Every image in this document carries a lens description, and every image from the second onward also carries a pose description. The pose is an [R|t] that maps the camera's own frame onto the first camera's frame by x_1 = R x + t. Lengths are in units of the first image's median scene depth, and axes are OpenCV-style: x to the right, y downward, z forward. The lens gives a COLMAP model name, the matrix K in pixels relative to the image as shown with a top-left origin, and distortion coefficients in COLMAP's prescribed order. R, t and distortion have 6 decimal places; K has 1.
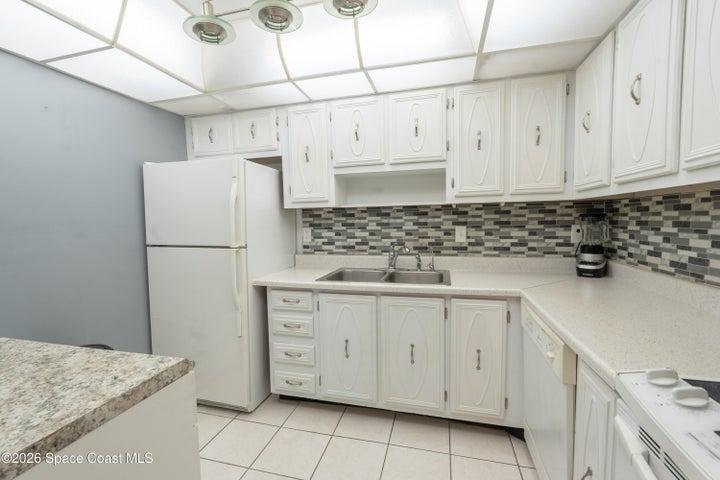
lens RADIAL K [[313.1, 0, 360.5], [0, 313.1, 240.4], [0, 0, 1]] dist [-0.007265, 0.000928]
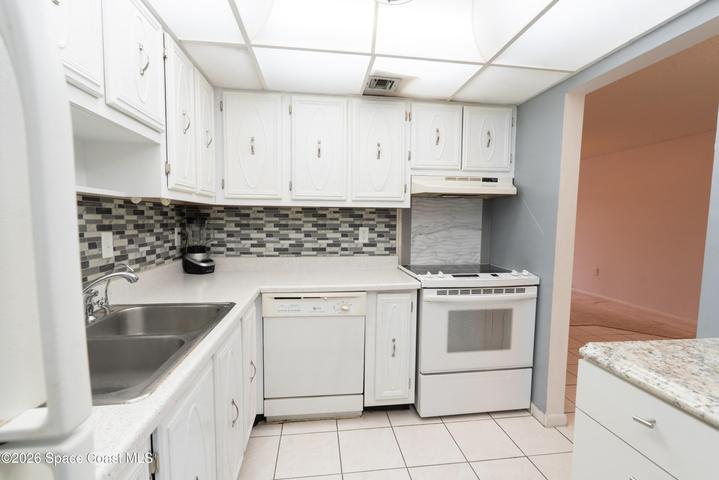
lens RADIAL K [[324.8, 0, 356.8], [0, 324.8, 242.9], [0, 0, 1]] dist [-0.009380, 0.000414]
pose [[-0.371608, -0.052759, 0.926890, -0.516279], [0.059770, 0.994953, 0.080595, -0.050700], [-0.926464, 0.085350, -0.366579, 0.852899]]
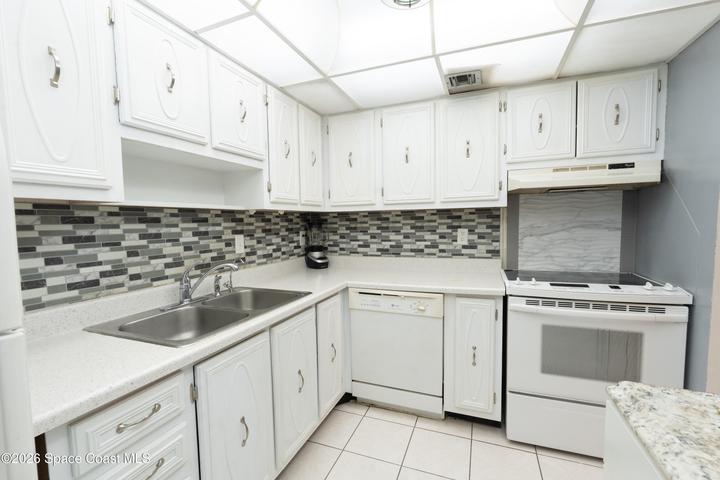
lens RADIAL K [[313.1, 0, 358.8], [0, 313.1, 242.5], [0, 0, 1]] dist [-0.007265, 0.000928]
pose [[0.120214, -0.048212, 0.991577, -0.571216], [0.082582, 0.995844, 0.038407, -0.033636], [-0.989307, 0.077270, 0.123696, 0.613148]]
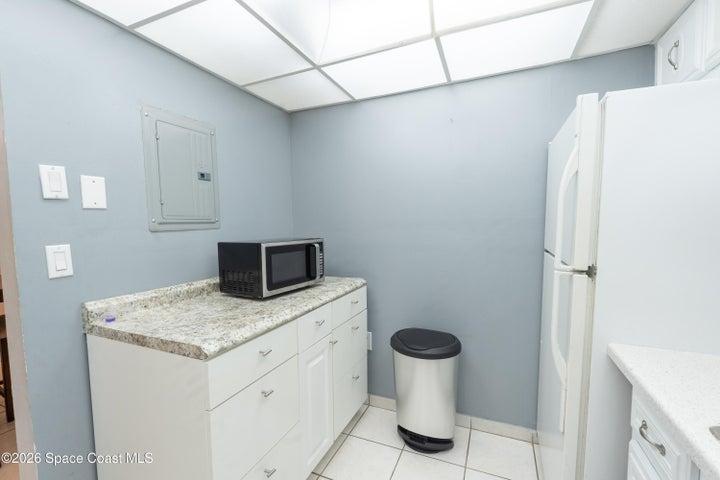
lens RADIAL K [[313.1, 0, 360.4], [0, 313.1, 245.6], [0, 0, 1]] dist [-0.007265, 0.000928]
pose [[-0.147126, 0.090491, -0.984970, 0.168857], [-0.052886, 0.993662, 0.099190, -0.048809], [0.987703, 0.066684, -0.141408, 0.666812]]
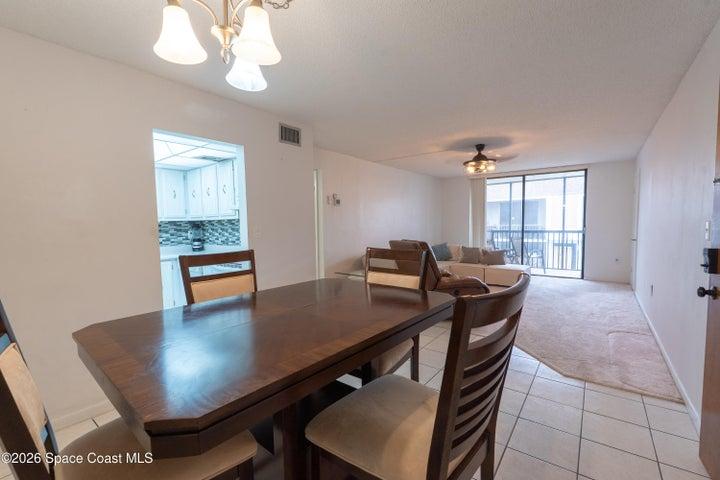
lens RADIAL K [[313.1, 0, 363.4], [0, 313.1, 243.4], [0, 0, 1]] dist [-0.007265, 0.000928]
pose [[0.379103, -0.053246, 0.923821, -1.014161], [0.076246, 0.996746, 0.026161, 0.085099], [-0.922208, 0.060520, 0.381930, -1.124992]]
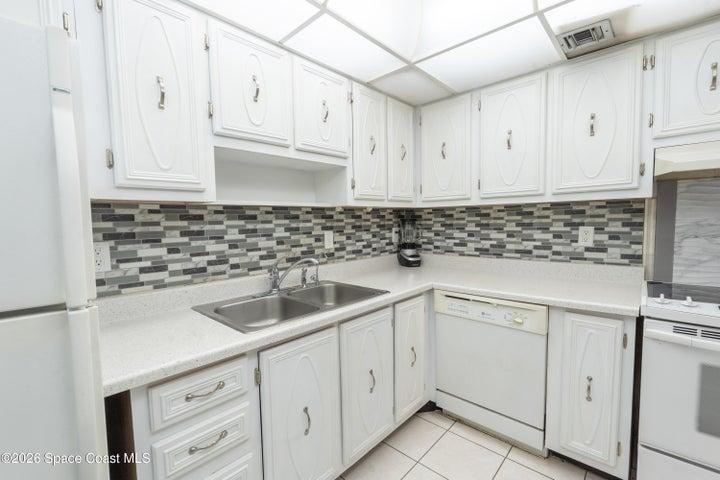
lens RADIAL K [[313.1, 0, 359.5], [0, 313.1, 242.3], [0, 0, 1]] dist [-0.007265, 0.000928]
pose [[0.467917, -0.052723, 0.882199, -0.504717], [0.069862, 0.997302, 0.022547, -0.029426], [-0.881007, 0.051082, 0.470337, 0.532921]]
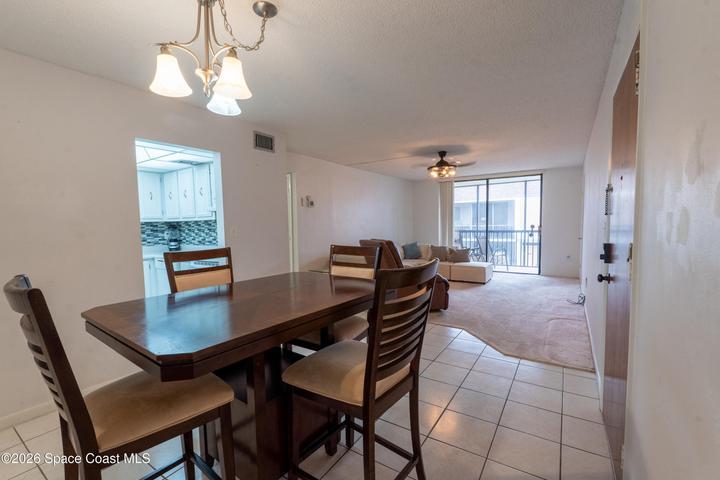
lens RADIAL K [[313.1, 0, 362.6], [0, 313.1, 243.4], [0, 0, 1]] dist [-0.007265, 0.000928]
pose [[0.318844, -0.053388, 0.946302, -1.138363], [0.079907, 0.996372, 0.029290, 0.095850], [-0.944433, 0.066277, 0.321953, -1.232347]]
